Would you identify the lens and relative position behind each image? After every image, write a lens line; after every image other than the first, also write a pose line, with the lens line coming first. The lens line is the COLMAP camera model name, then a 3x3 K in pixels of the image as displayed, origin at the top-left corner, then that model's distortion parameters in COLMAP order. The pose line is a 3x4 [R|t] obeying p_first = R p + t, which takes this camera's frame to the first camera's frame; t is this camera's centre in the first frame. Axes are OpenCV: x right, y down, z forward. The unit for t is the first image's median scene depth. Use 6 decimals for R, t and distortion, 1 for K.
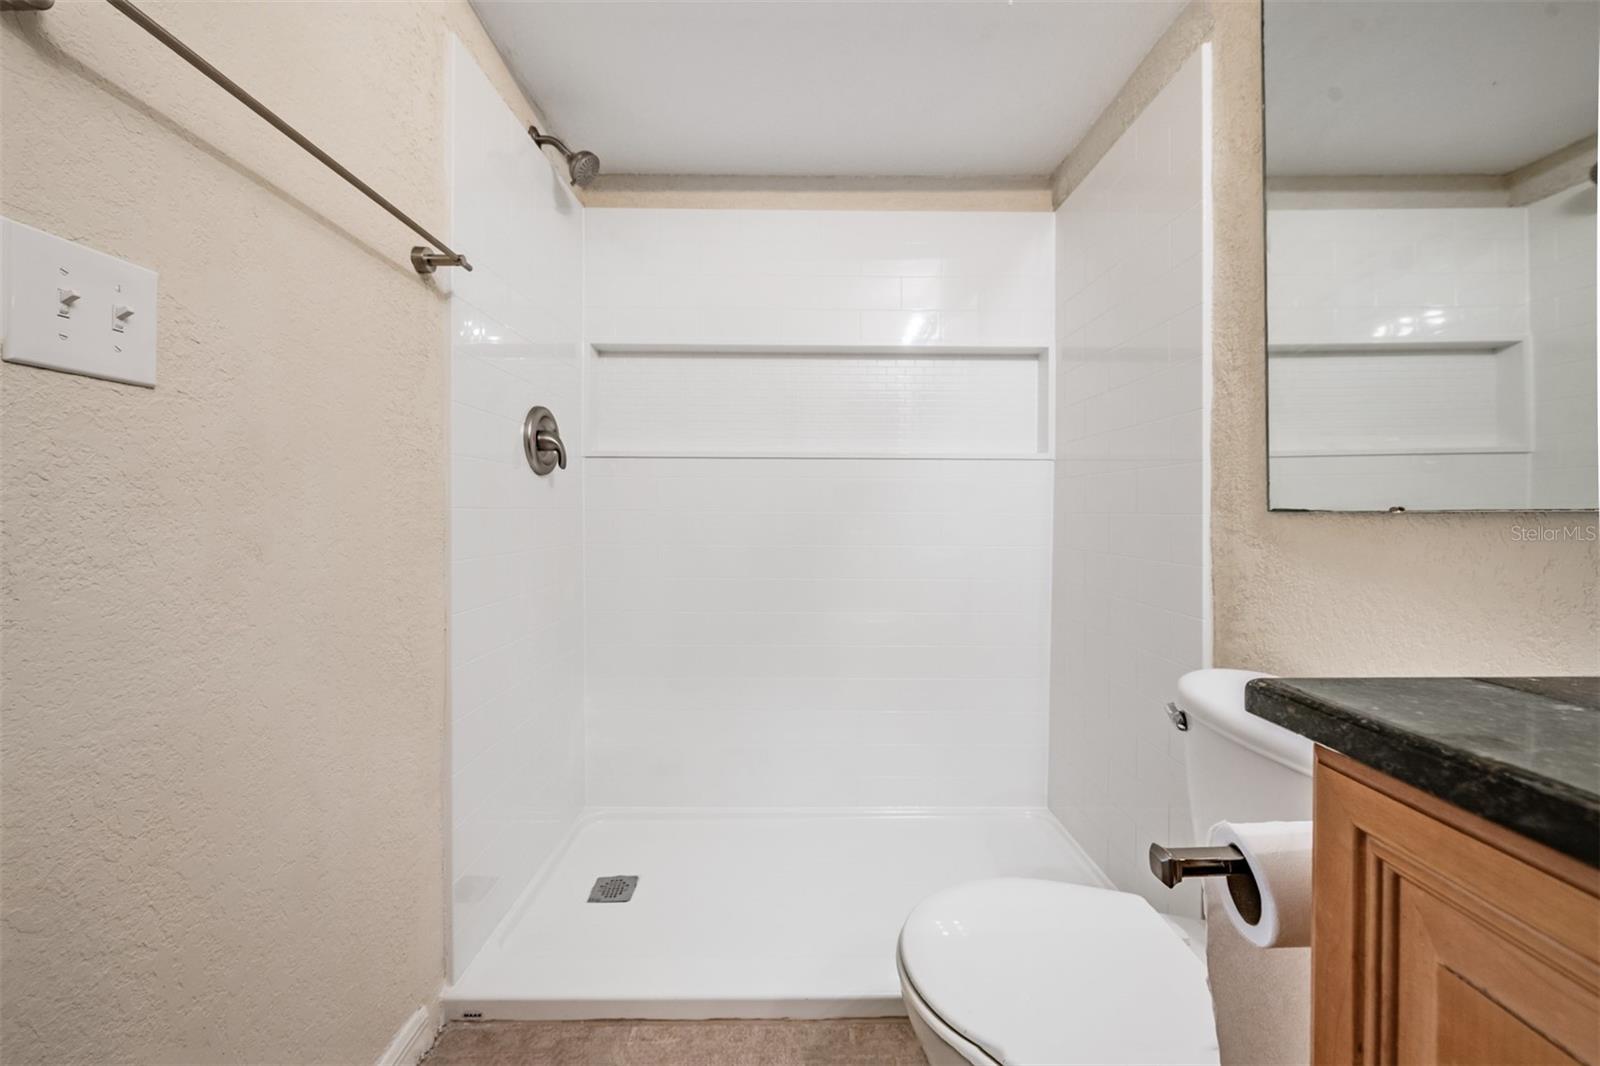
lens RADIAL K [[600.3, 0, 783.3], [0, 600.3, 509.4], [0, 0, 1]] dist [-0.004637, -0.000768]
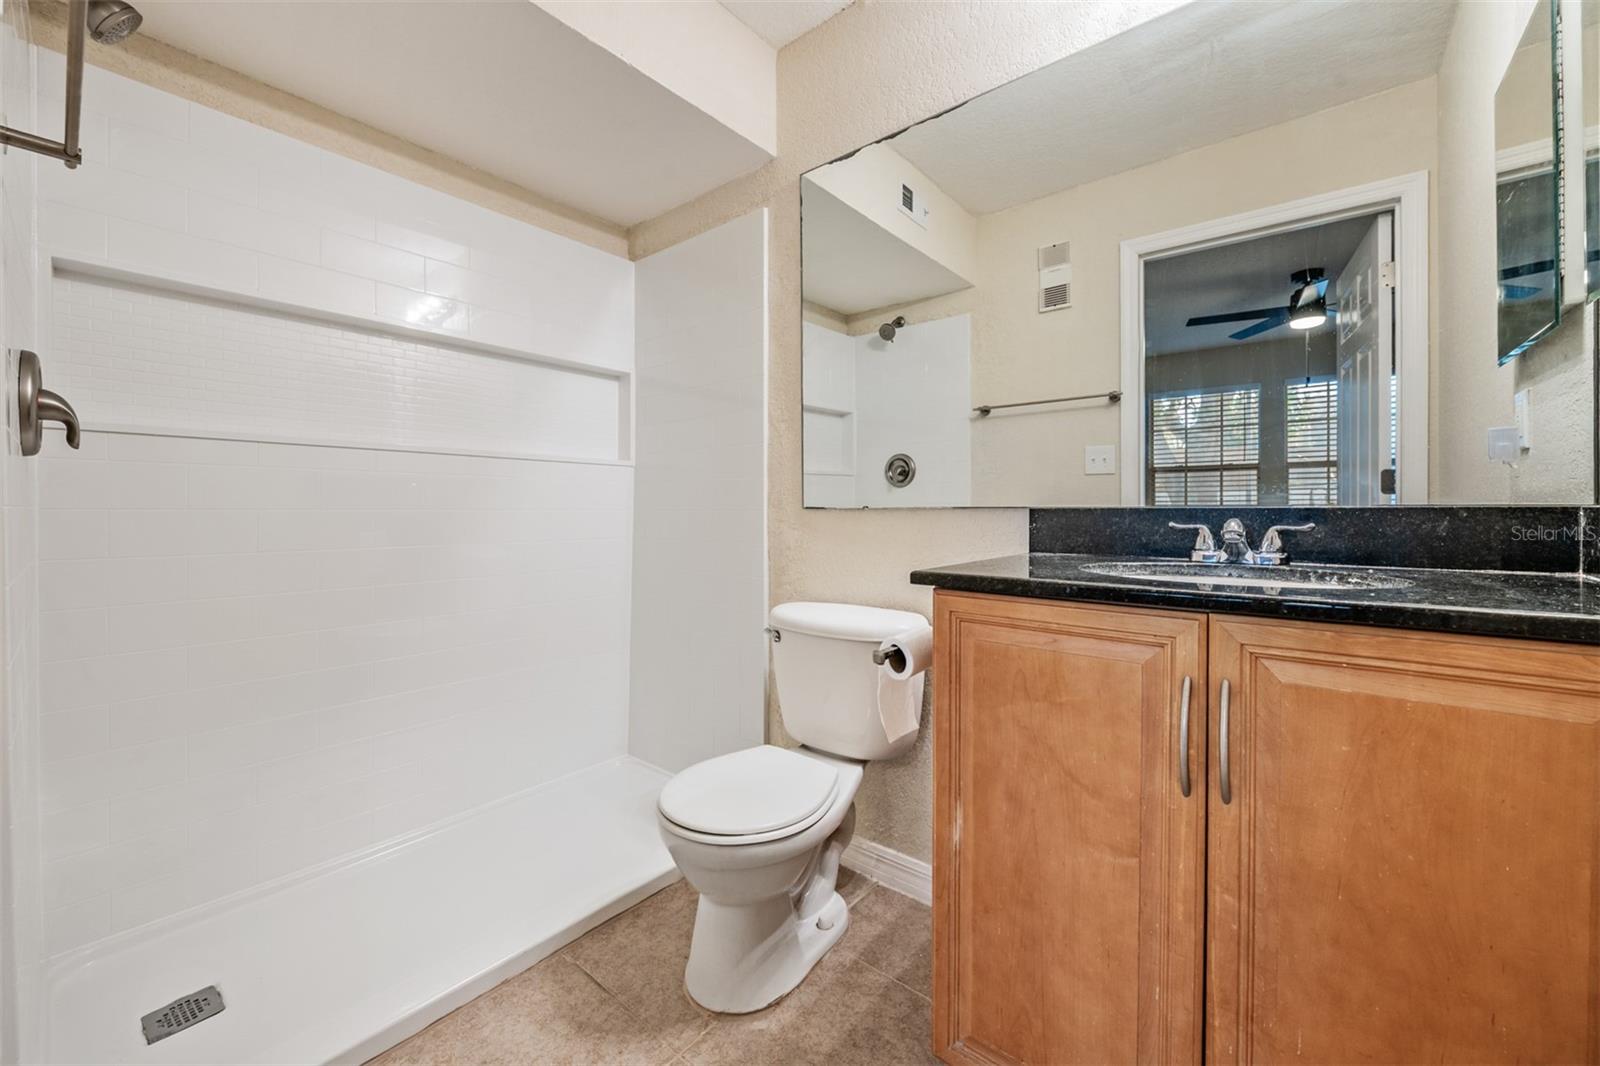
lens RADIAL K [[634.7, 0, 803.5], [0, 634.7, 519.5], [0, 0, 1]] dist [-0.014083, -0.001621]
pose [[0.623082, -0.014894, 0.782015, -0.377215], [0.001239, 0.999836, 0.018055, 0.001409], [-0.782156, -0.010281, 0.622998, -0.080442]]
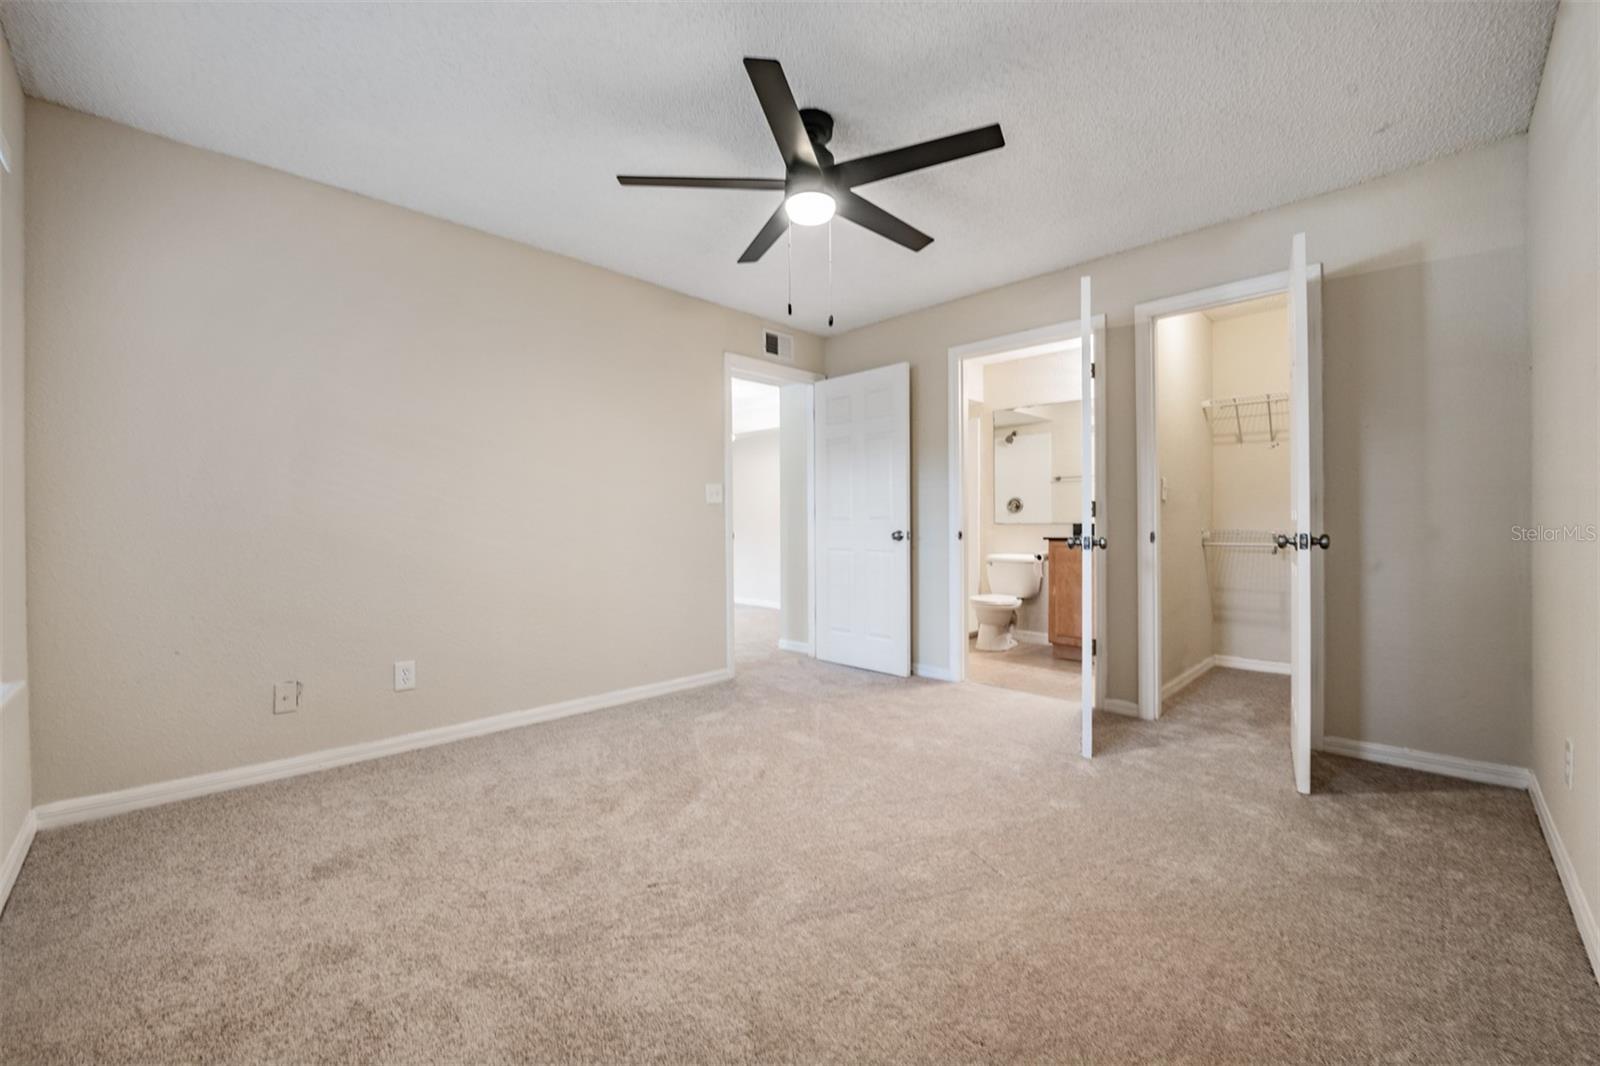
lens RADIAL K [[634.7, 0, 788.4], [0, 634.7, 526.9], [0, 0, 1]] dist [-0.014083, -0.001621]
pose [[0.710386, -0.001565, 0.703811, -2.598673], [-0.002374, 0.999987, 0.004619, 0.007441], [-0.703808, -0.004952, 0.710373, -0.972960]]
